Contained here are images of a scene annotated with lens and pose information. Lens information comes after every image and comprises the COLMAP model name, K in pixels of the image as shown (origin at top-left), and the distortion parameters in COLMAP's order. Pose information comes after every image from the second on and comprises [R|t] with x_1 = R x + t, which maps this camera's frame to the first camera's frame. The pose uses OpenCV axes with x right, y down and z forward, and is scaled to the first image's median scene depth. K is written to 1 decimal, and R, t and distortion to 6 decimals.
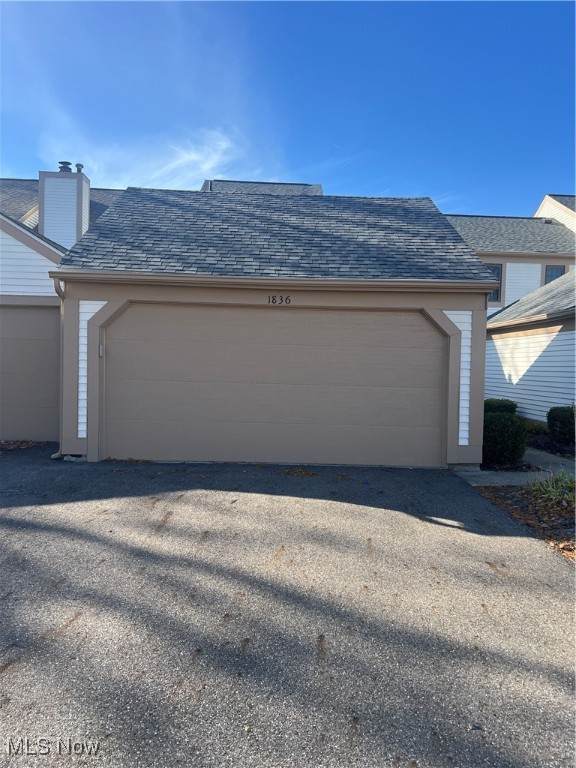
lens RADIAL K [[583.4, 0, 289.1], [0, 583.4, 384.0], [0, 0, 1]] dist [0.073164, -0.000628]
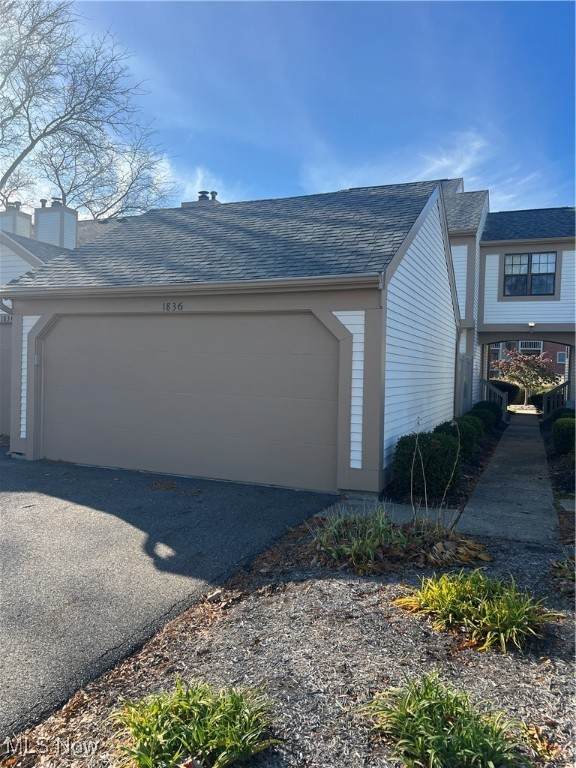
lens RADIAL K [[583.4, 0, 289.1], [0, 583.4, 384.3], [0, 0, 1]] dist [0.073164, -0.000628]
pose [[0.904751, 0.010148, -0.425821, 0.570818], [-0.017281, 0.999768, -0.012891, -0.004922], [0.425591, 0.019022, 0.904716, 0.193199]]
